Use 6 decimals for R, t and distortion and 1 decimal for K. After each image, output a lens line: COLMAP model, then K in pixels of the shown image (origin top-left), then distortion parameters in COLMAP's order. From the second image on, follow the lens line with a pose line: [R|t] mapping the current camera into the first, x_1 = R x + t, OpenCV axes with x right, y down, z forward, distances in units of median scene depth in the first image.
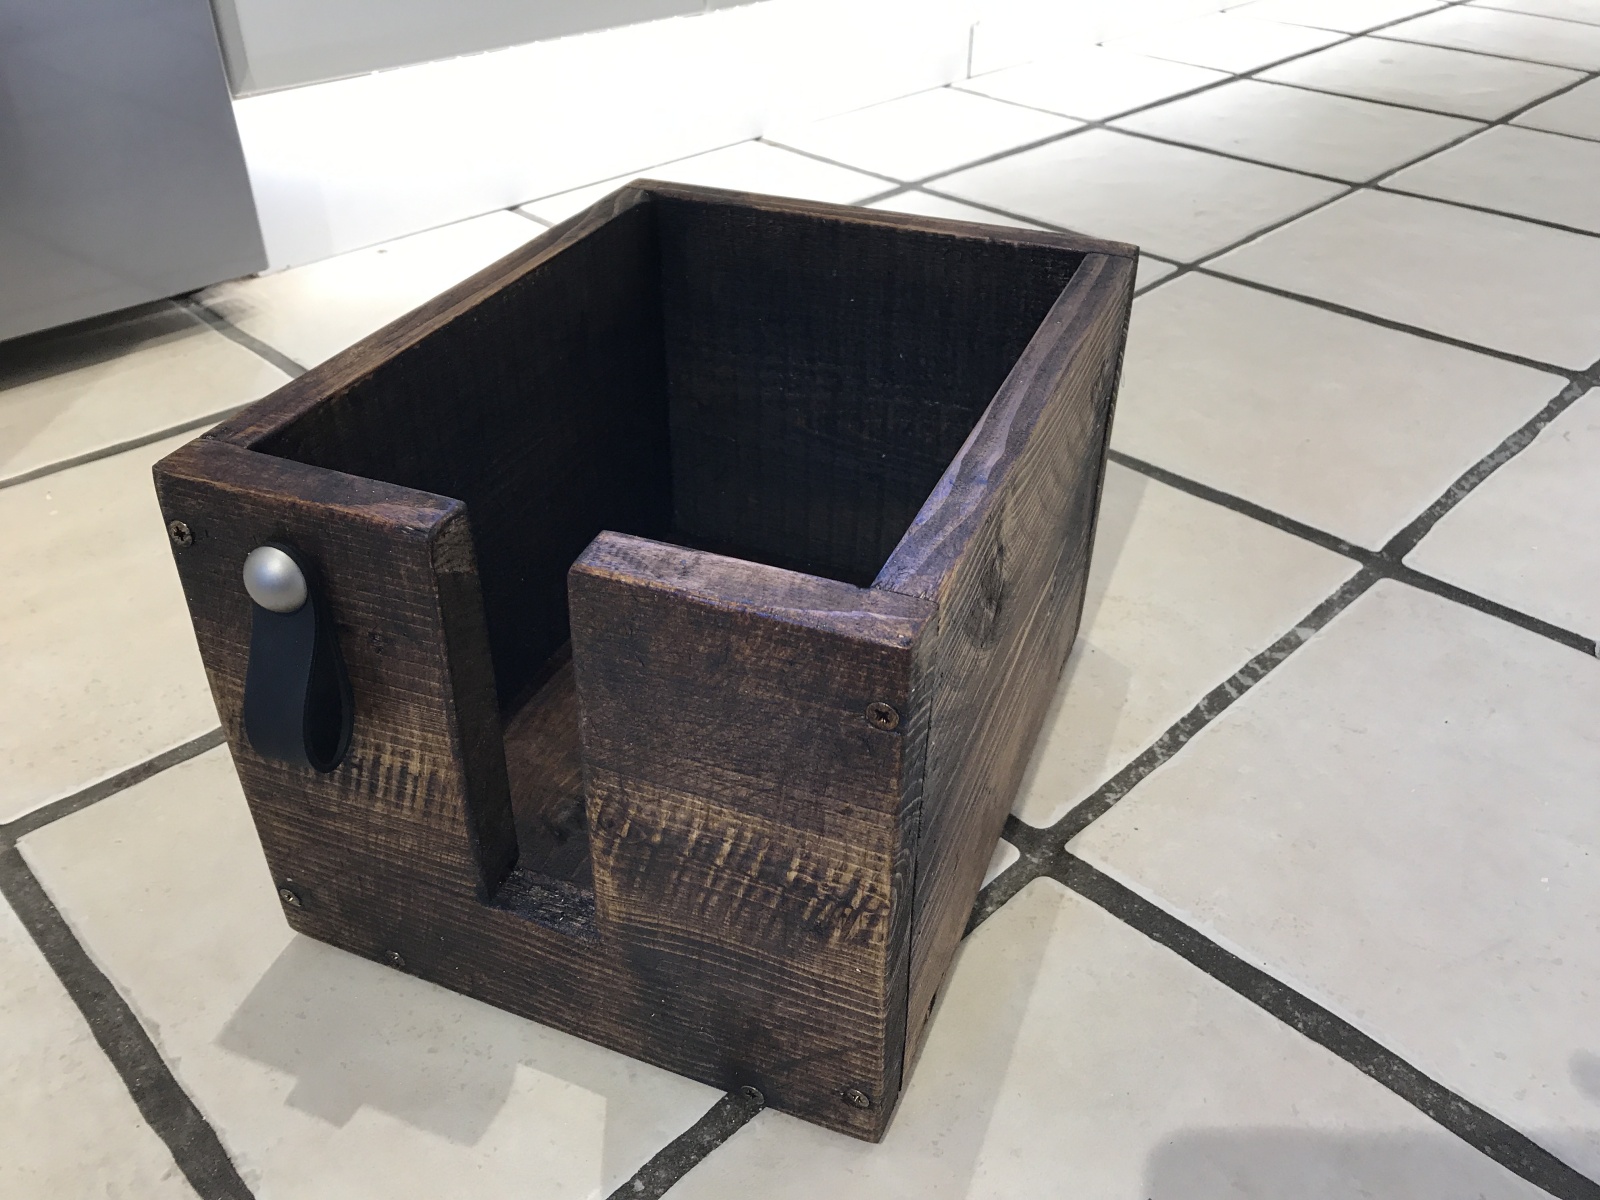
lens RADIAL K [[1298.0, 0, 800.0], [0, 1298.0, 600.0], [0, 0, 1]] dist [0.125235, -0.354611]
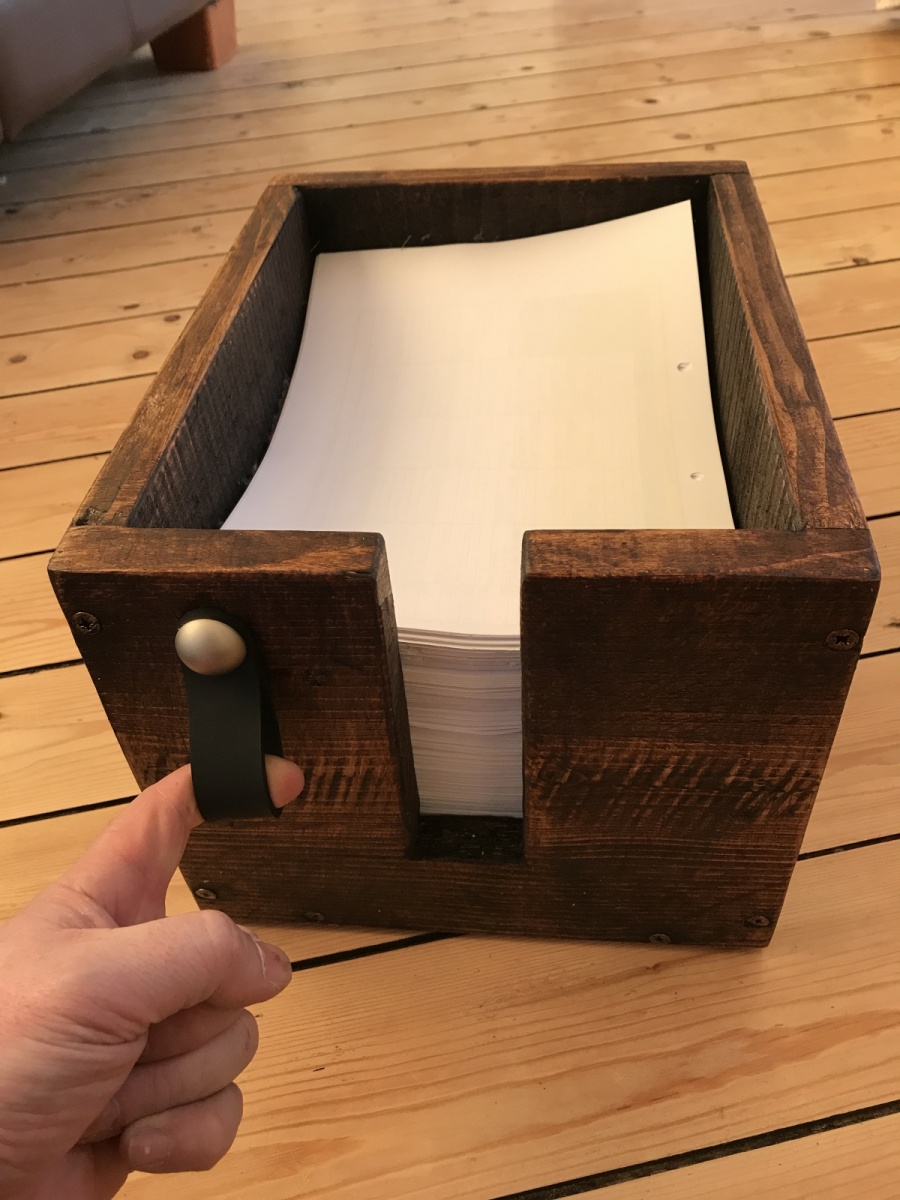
lens RADIAL K [[973.5, 0, 457.3], [0, 973.5, 596.7], [0, 0, 1]] dist [0.125235, -0.354611]
pose [[0.953949, -0.247096, 0.170070, -0.331887], [0.220423, 0.961978, 0.161281, -0.133520], [-0.203456, -0.116366, 0.972144, 0.212550]]
